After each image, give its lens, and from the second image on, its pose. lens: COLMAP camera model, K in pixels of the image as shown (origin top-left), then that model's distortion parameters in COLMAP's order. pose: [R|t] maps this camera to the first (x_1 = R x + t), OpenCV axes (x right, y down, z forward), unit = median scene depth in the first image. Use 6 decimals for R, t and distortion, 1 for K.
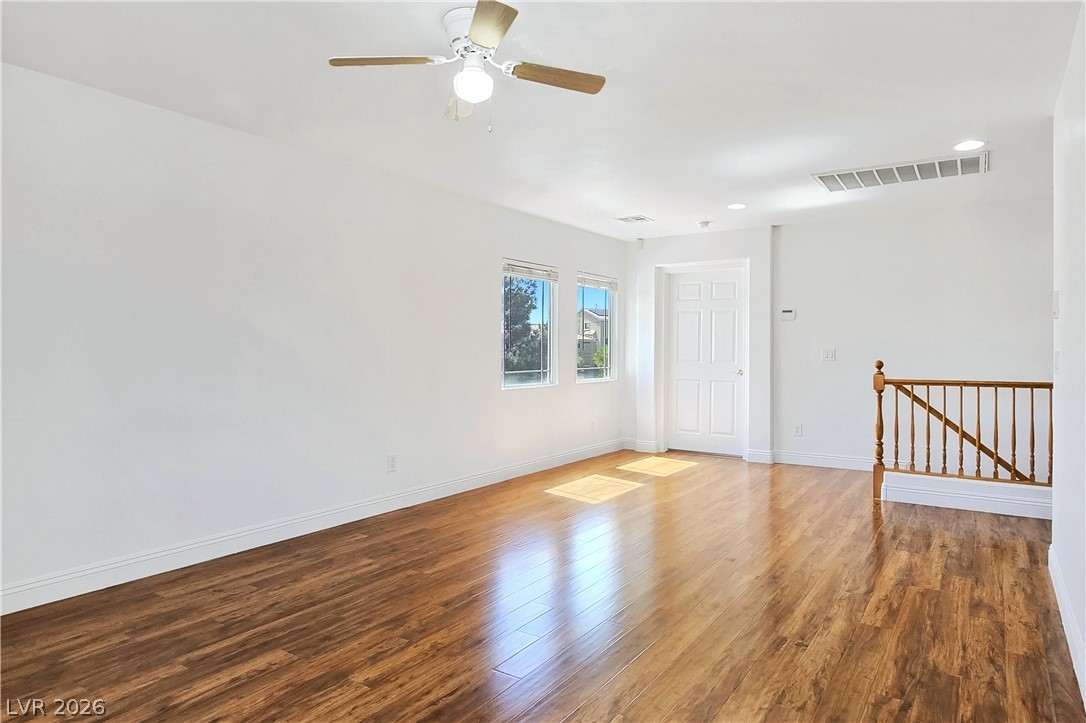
lens RADIAL K [[627.0, 0, 543.0], [0, 627.0, 356.1], [0, 0, 1]] dist [-0.003561, -0.002309]
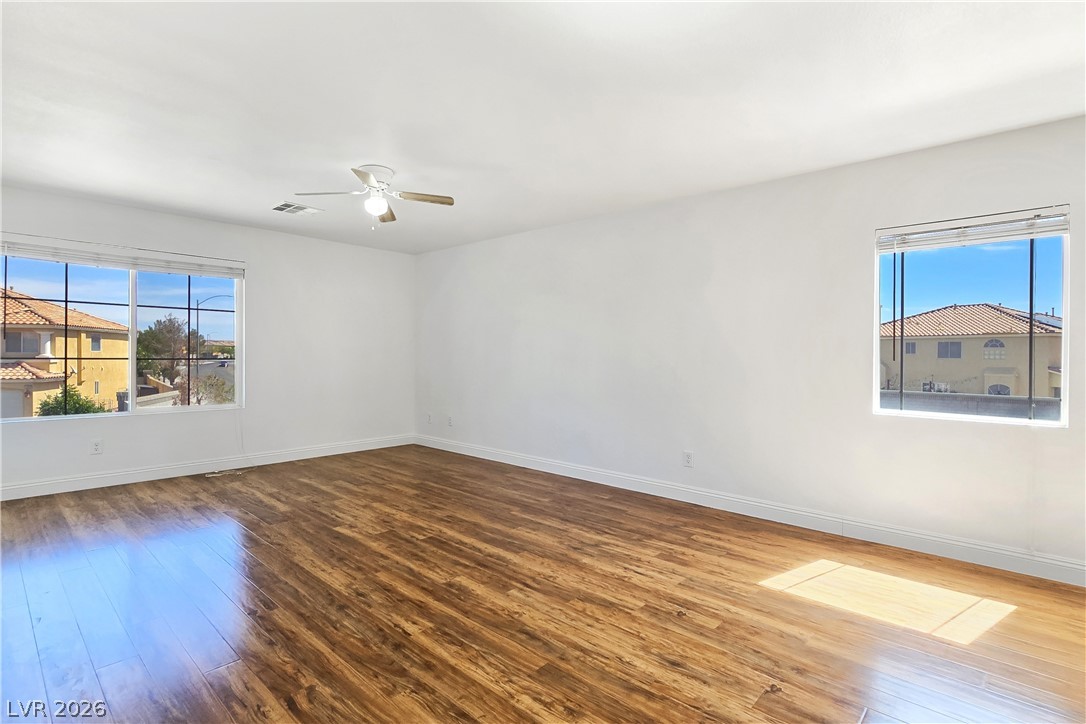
lens RADIAL K [[513.8, 0, 568.8], [0, 513.8, 357.0], [0, 0, 1]] dist [0.000640, -0.000347]
pose [[-0.087485, 0.005959, -0.996148, 1.025485], [-0.020727, 0.999755, 0.007800, -0.018071], [0.995950, 0.021329, -0.087340, 1.306488]]
